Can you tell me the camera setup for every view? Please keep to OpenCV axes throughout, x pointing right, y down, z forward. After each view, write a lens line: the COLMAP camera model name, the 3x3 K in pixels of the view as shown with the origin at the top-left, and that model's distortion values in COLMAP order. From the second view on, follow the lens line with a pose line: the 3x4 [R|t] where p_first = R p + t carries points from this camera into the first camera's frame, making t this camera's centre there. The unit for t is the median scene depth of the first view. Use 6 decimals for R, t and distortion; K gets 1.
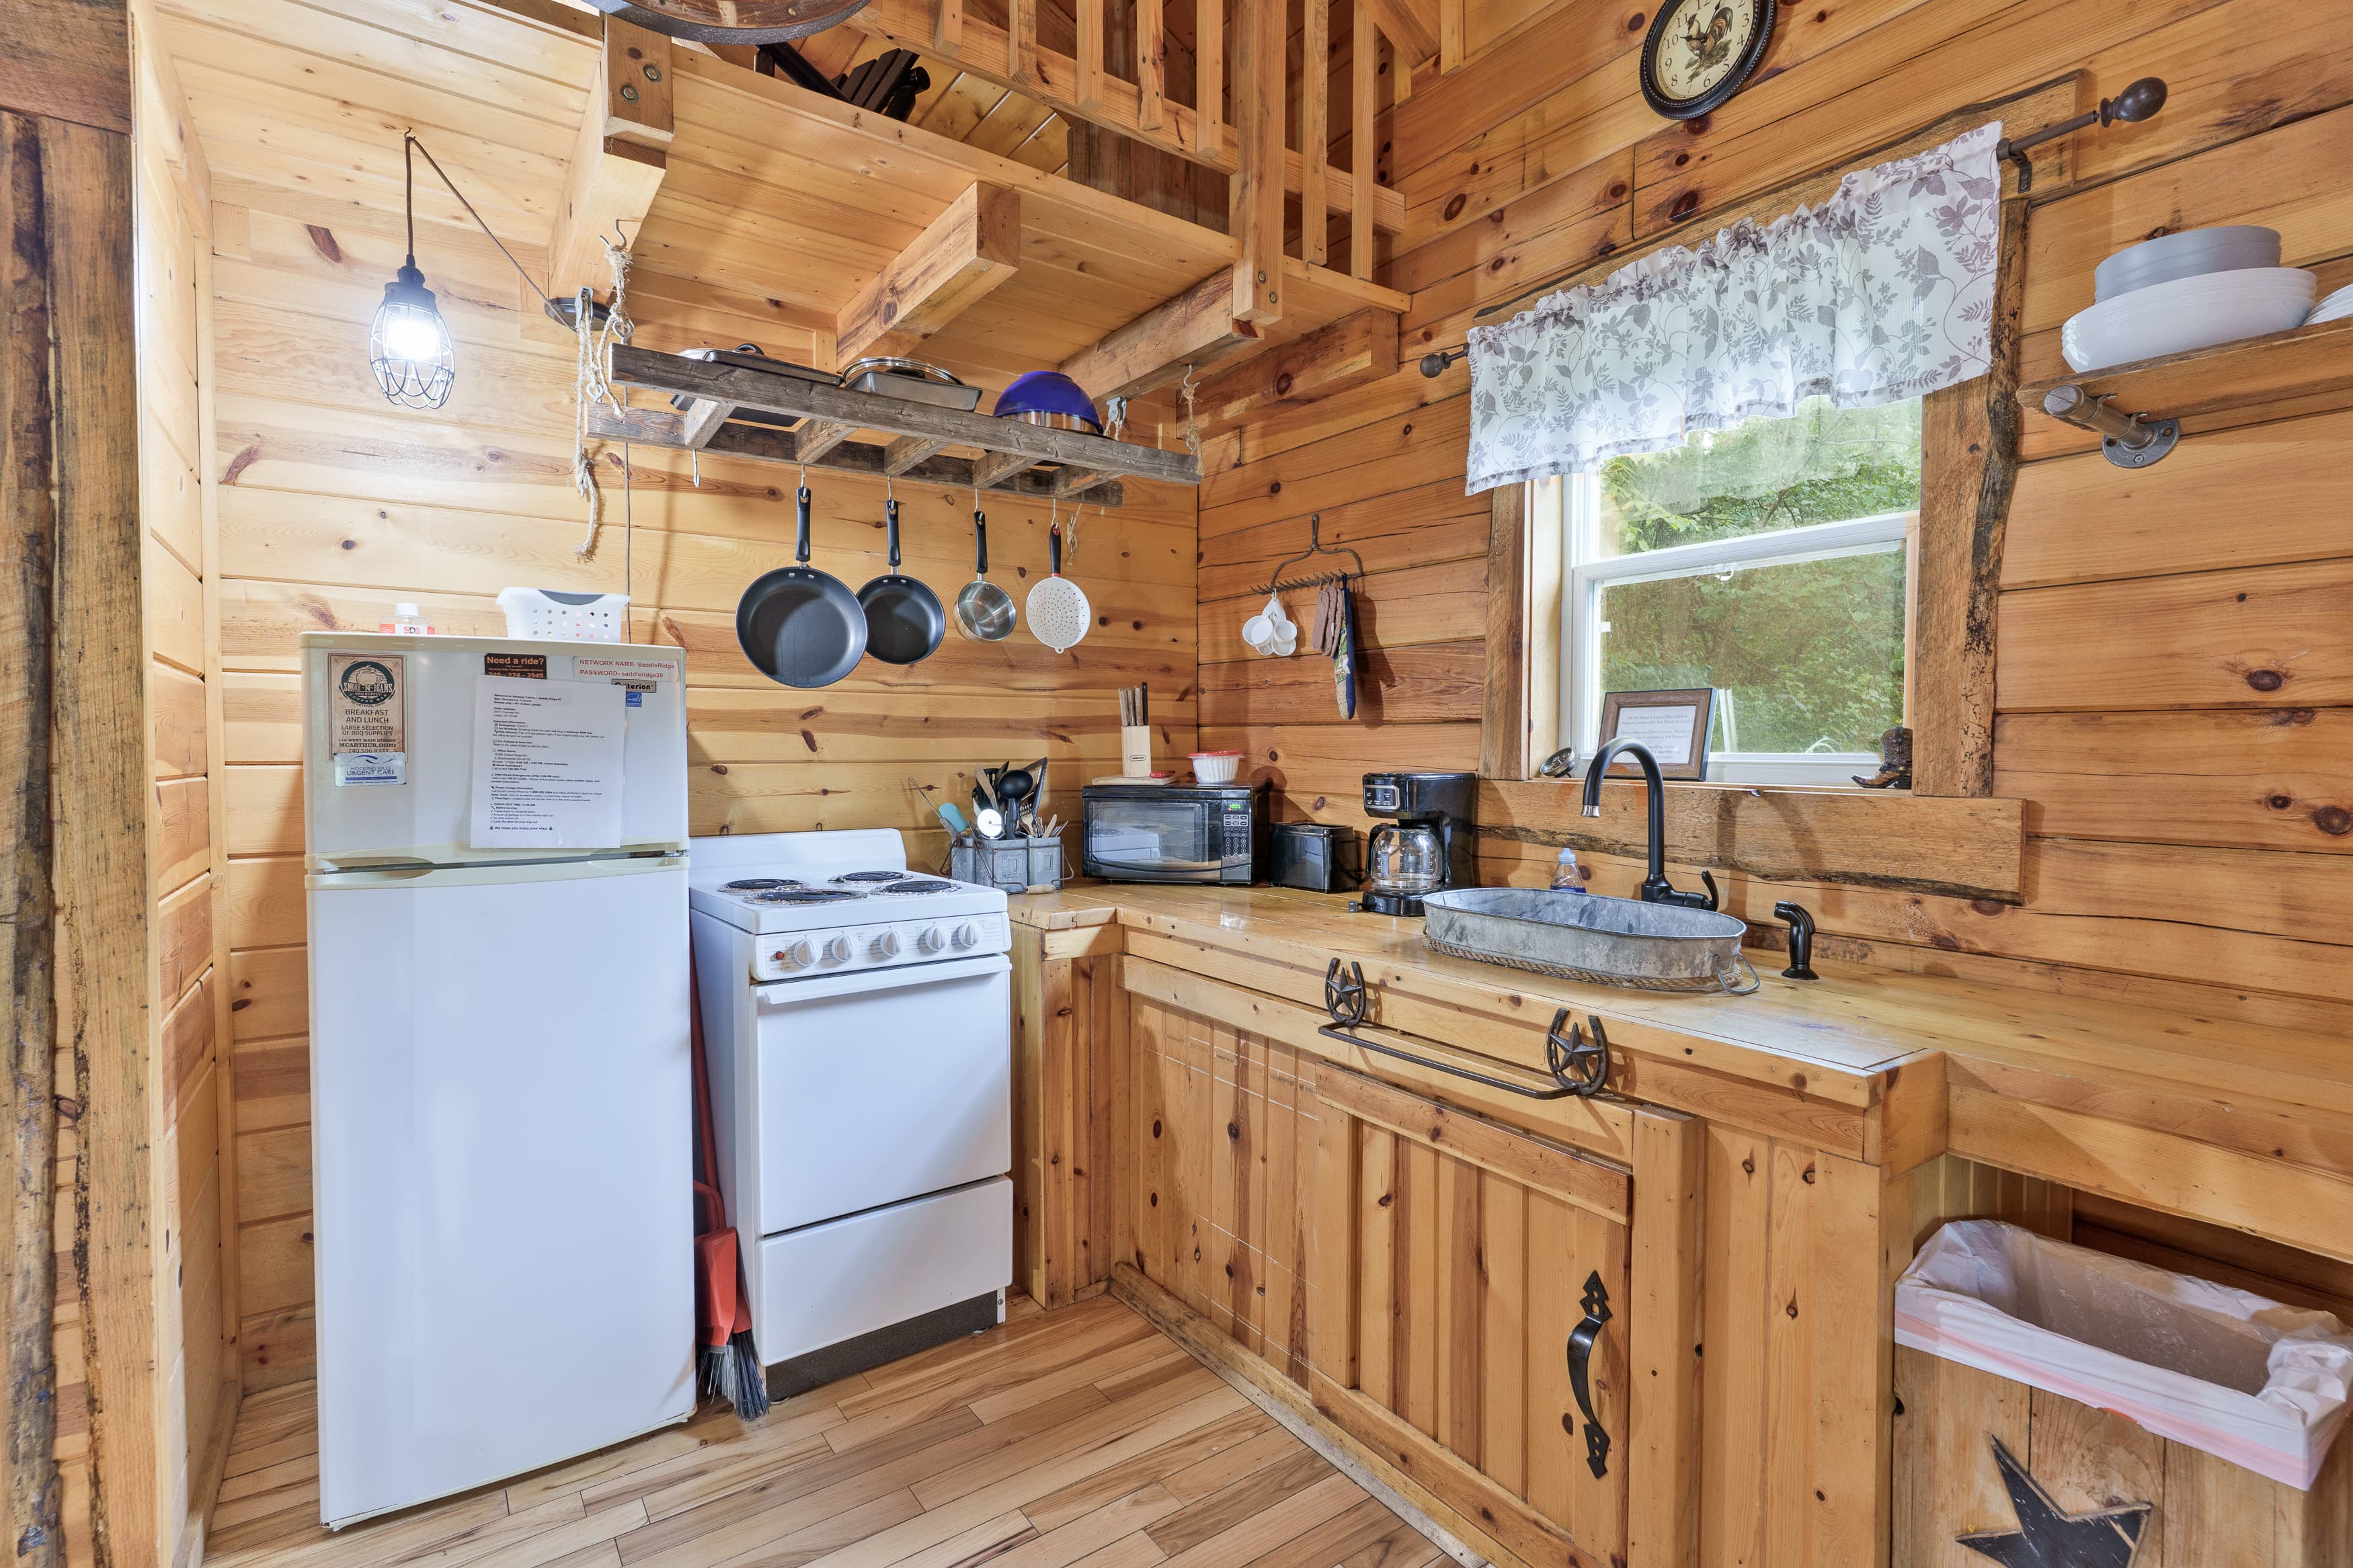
lens RADIAL K [[1113.4, 0, 1177.3], [0, 1113.4, 783.7], [0, 0, 1]] dist [0.001981, 0.000234]
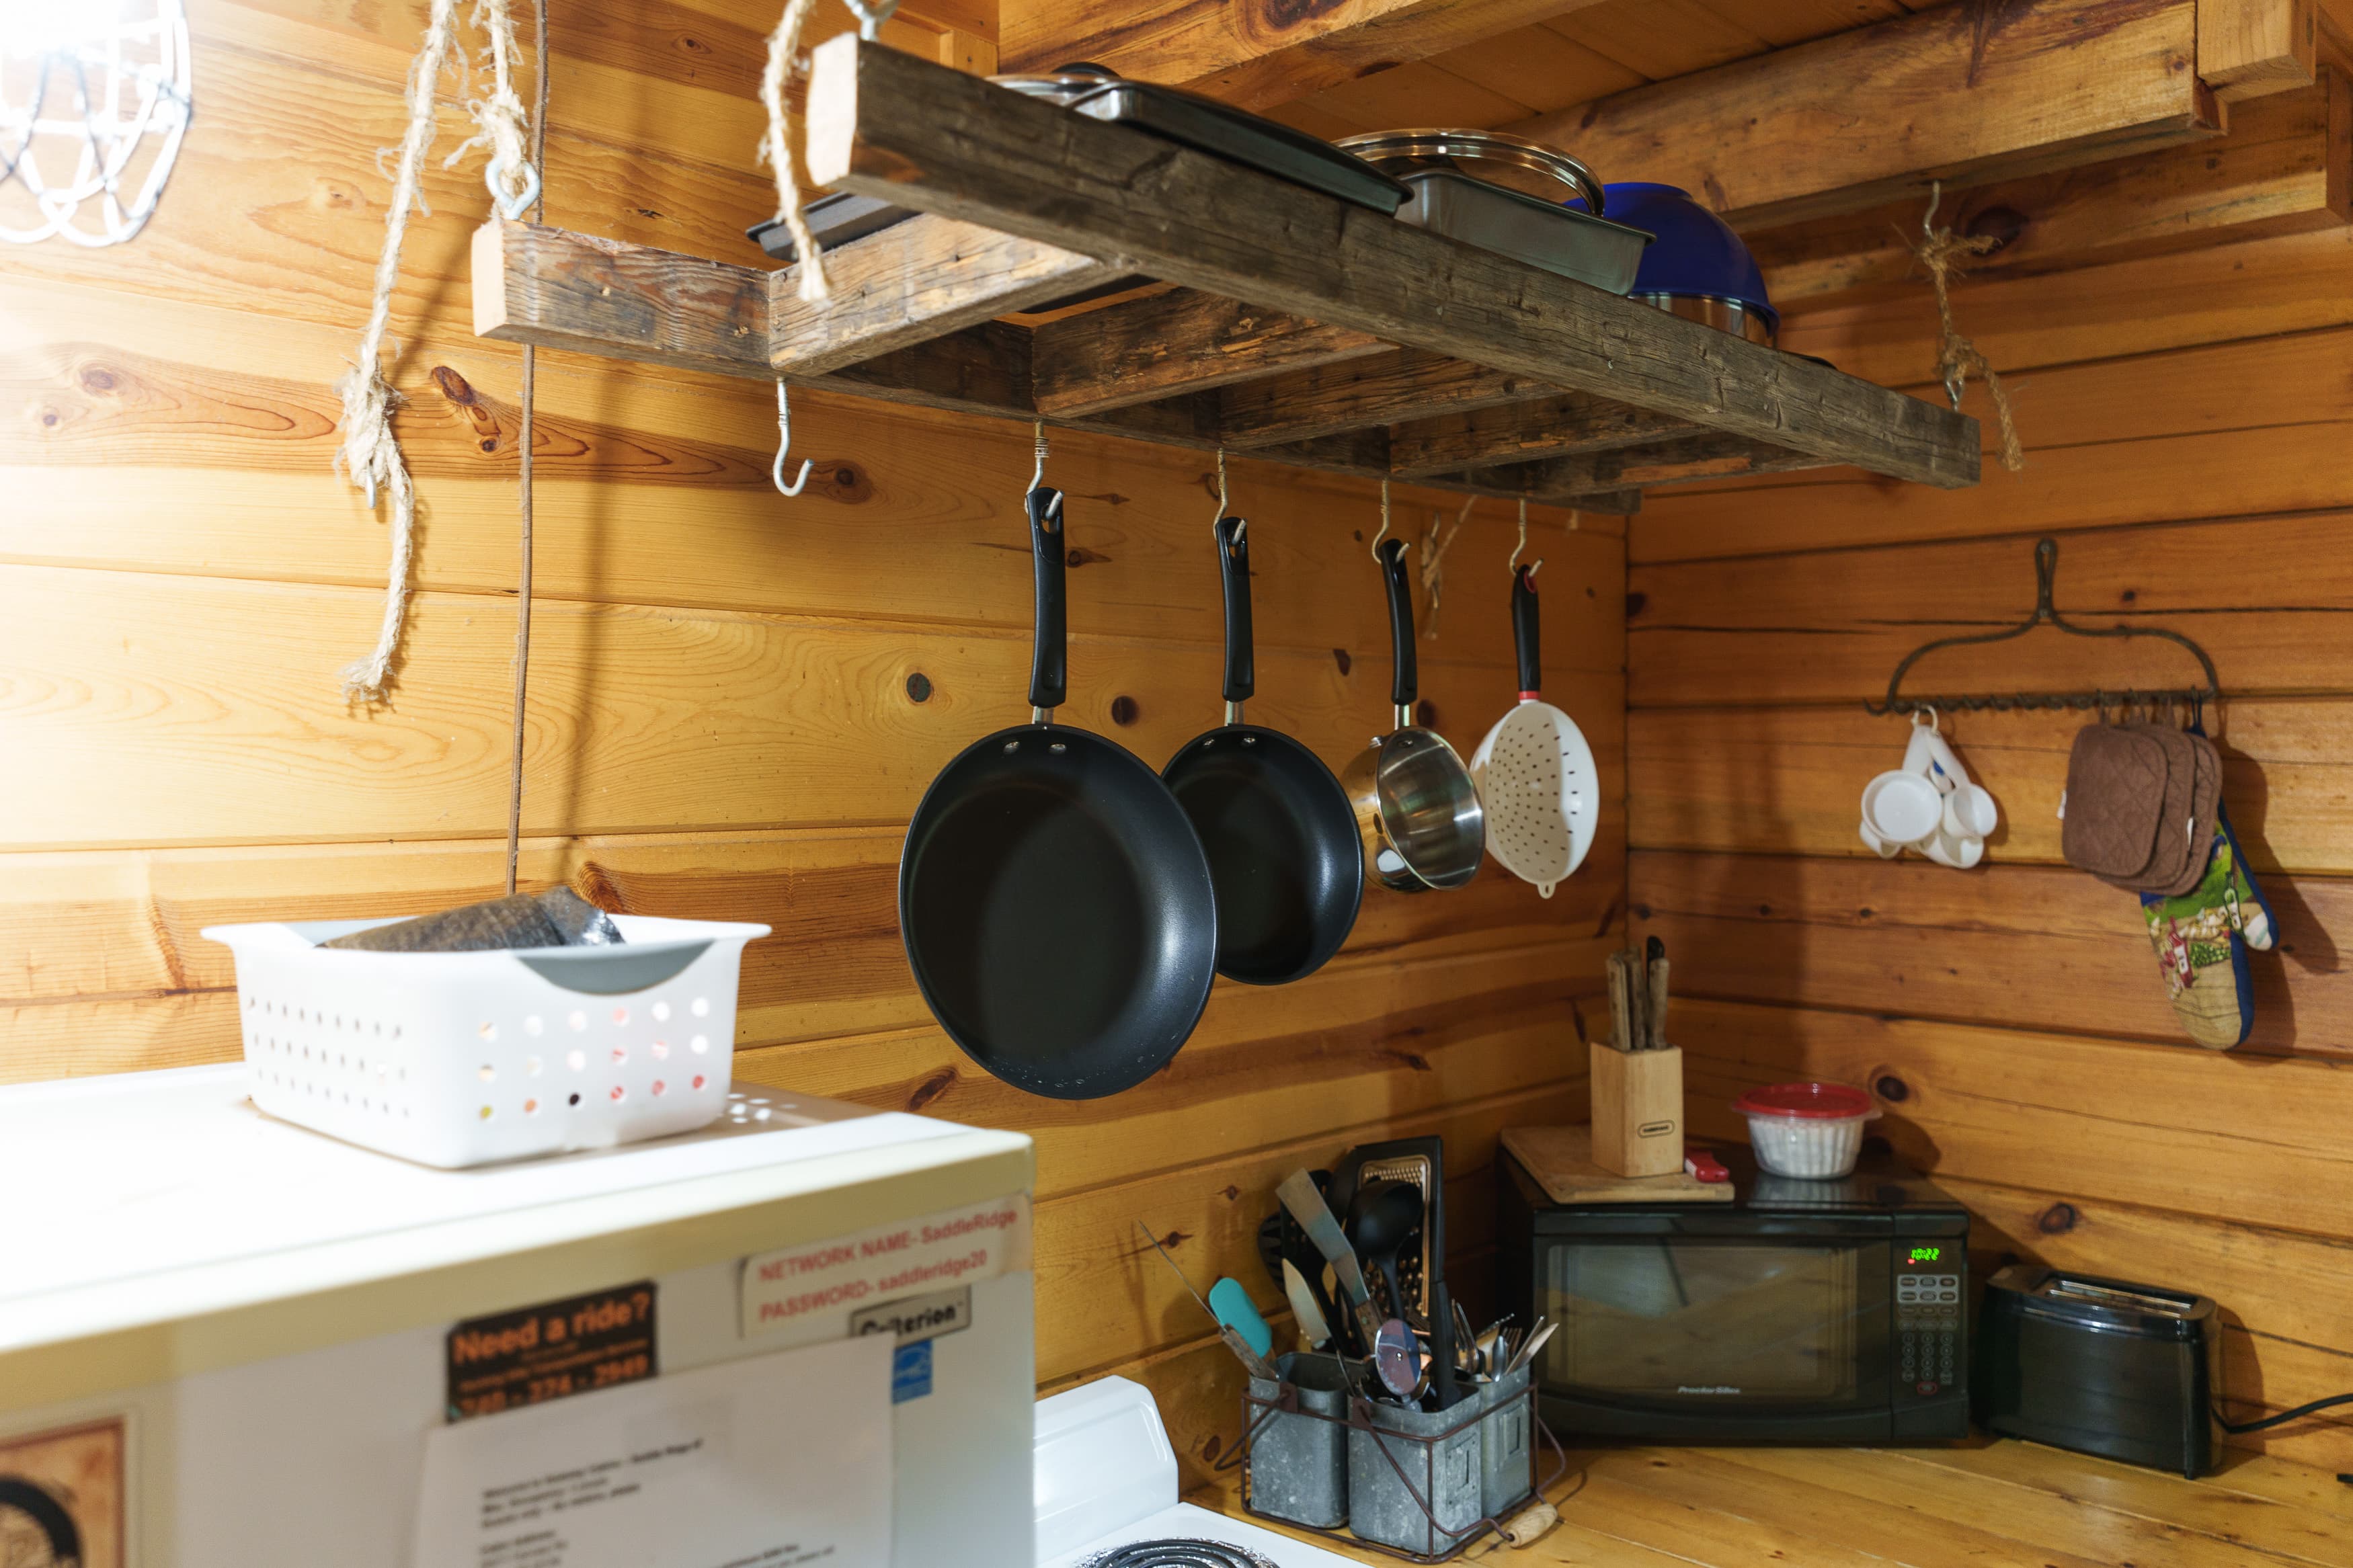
lens RADIAL K [[1873.2, 0, 1177.3], [0, 1873.2, 780.1], [0, 0, 1]] dist [0.007149, -0.001436]
pose [[0.981802, -0.006137, 0.189809, -0.438123], [0.011298, 0.999595, -0.026120, -0.175262], [-0.189571, 0.027789, 0.981474, 0.470528]]
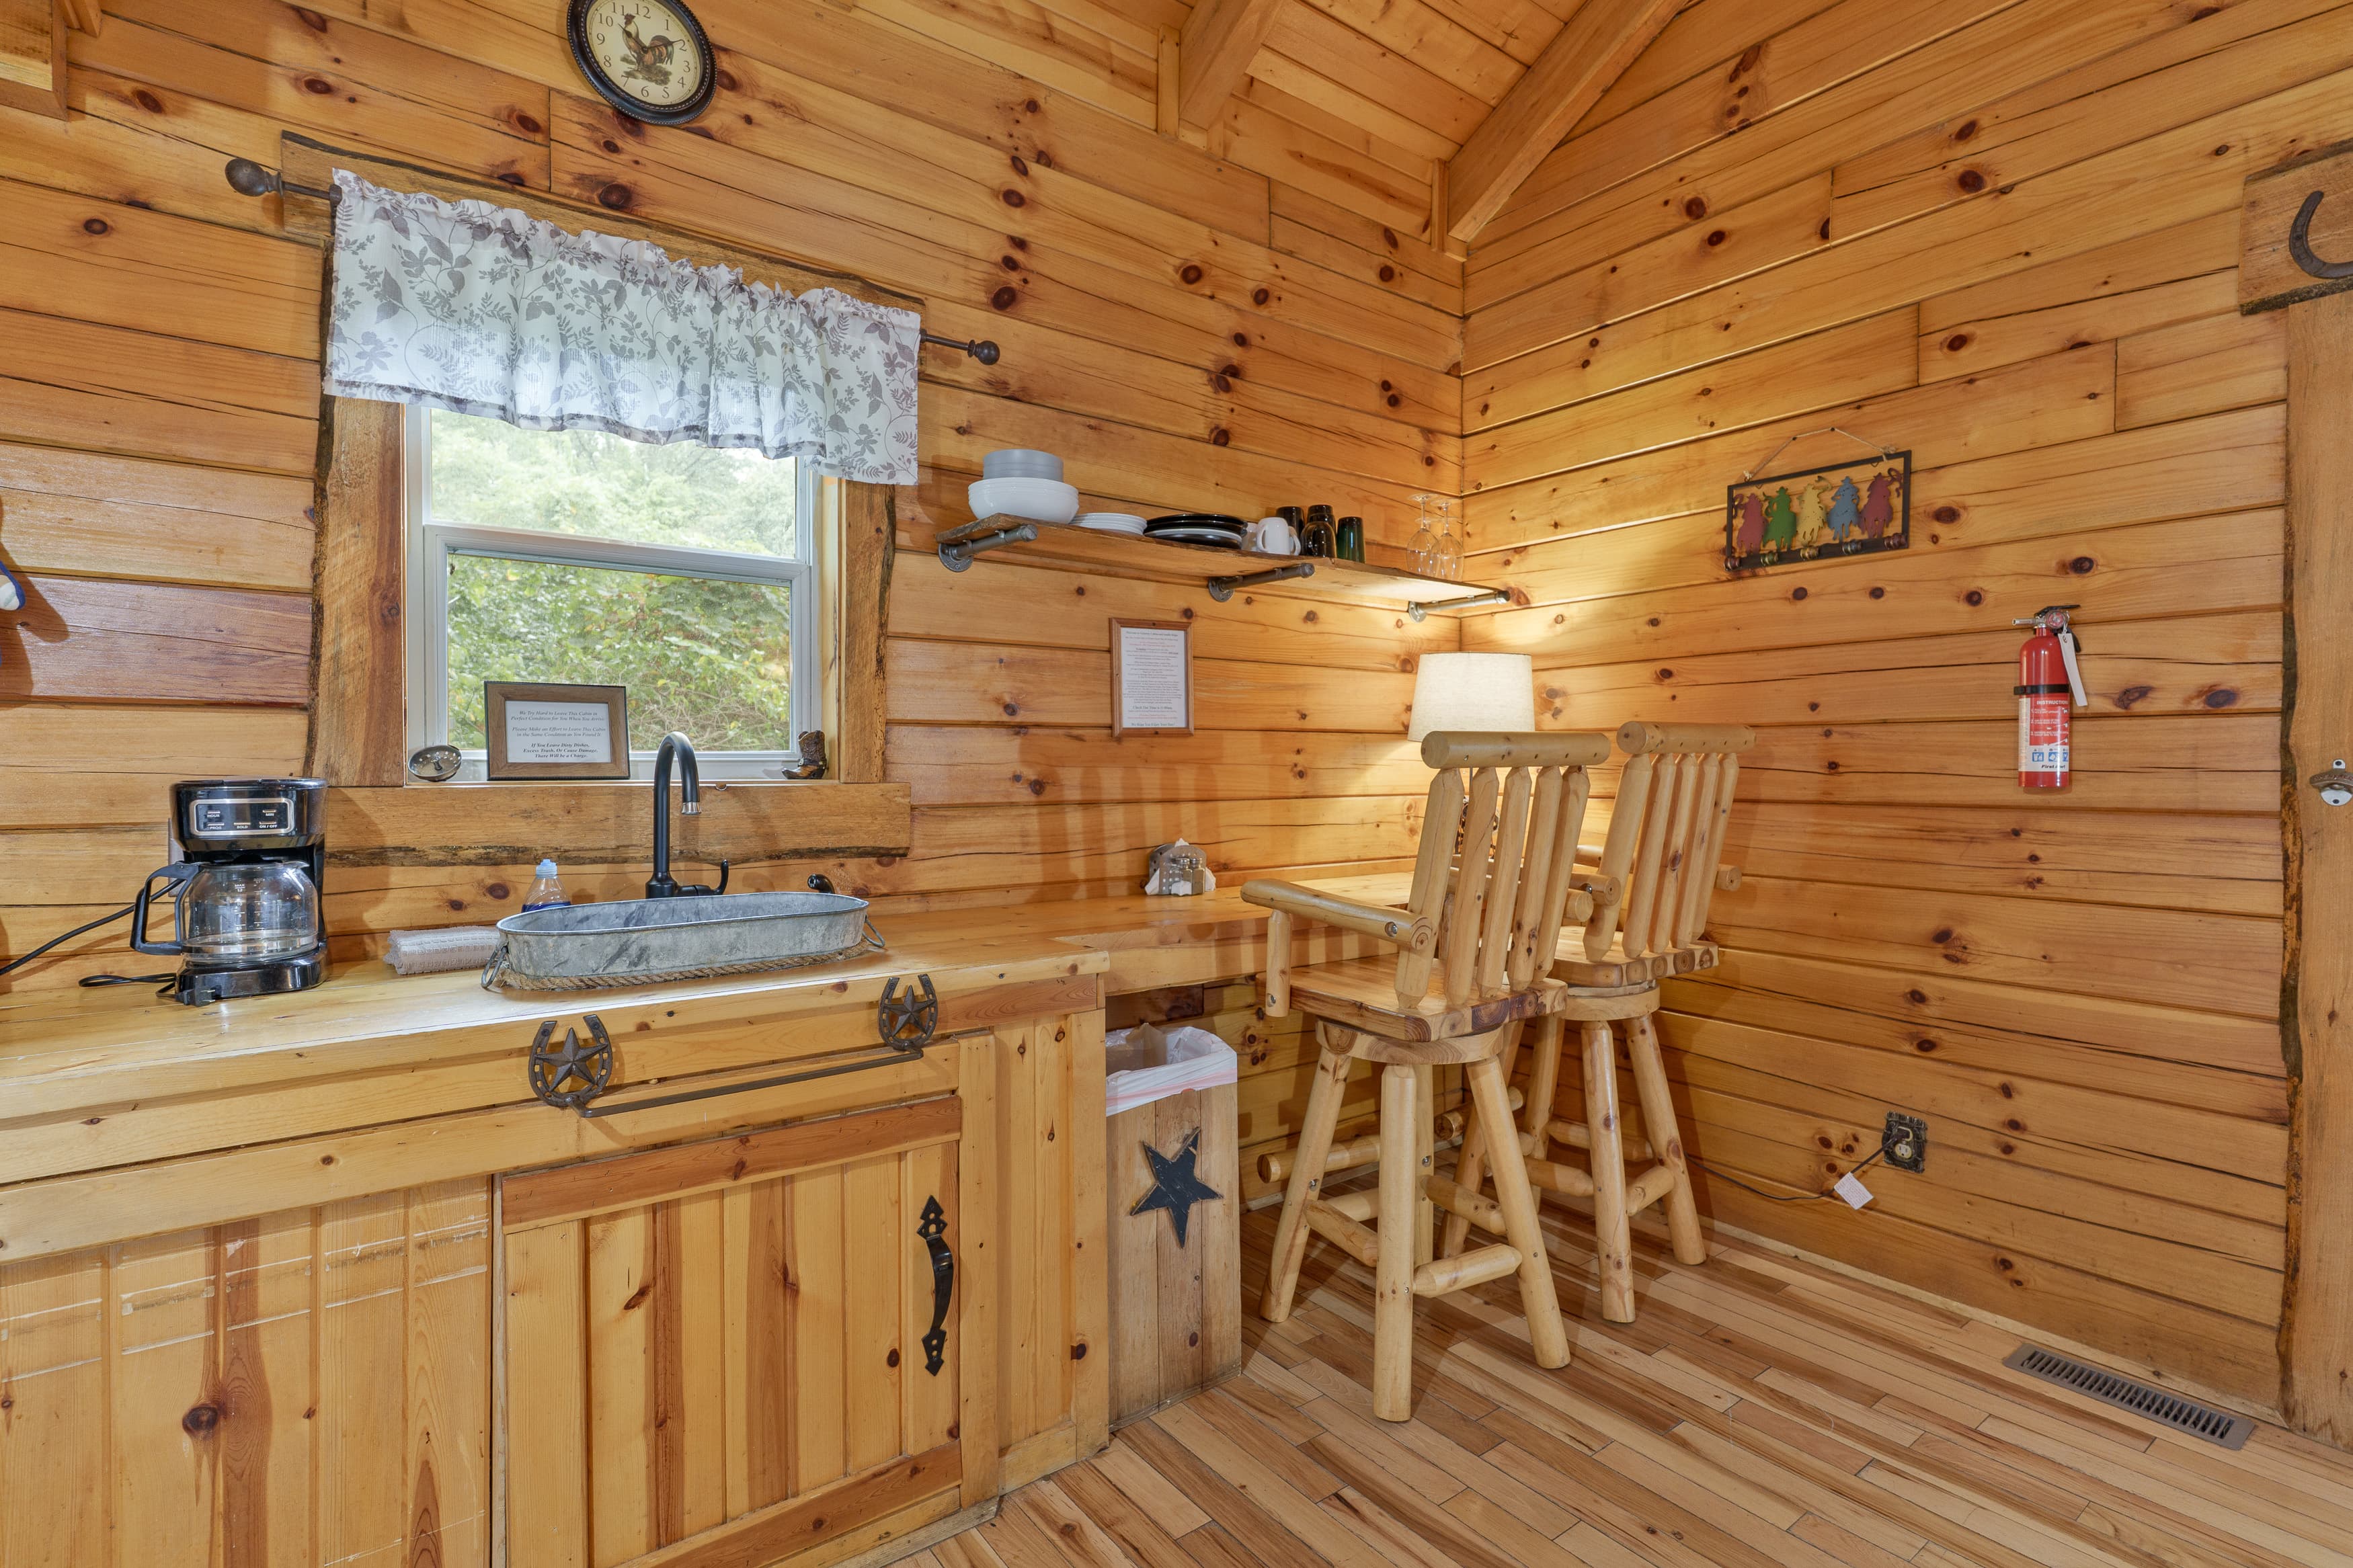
lens RADIAL K [[1113.4, 0, 1186.0], [0, 1113.4, 784.7], [0, 0, 1]] dist [0.001981, 0.000234]
pose [[-0.032180, -0.018924, 0.999303, -0.514378], [0.037030, 0.999112, 0.020113, 0.000702], [-0.998796, 0.037651, -0.031450, 0.505518]]
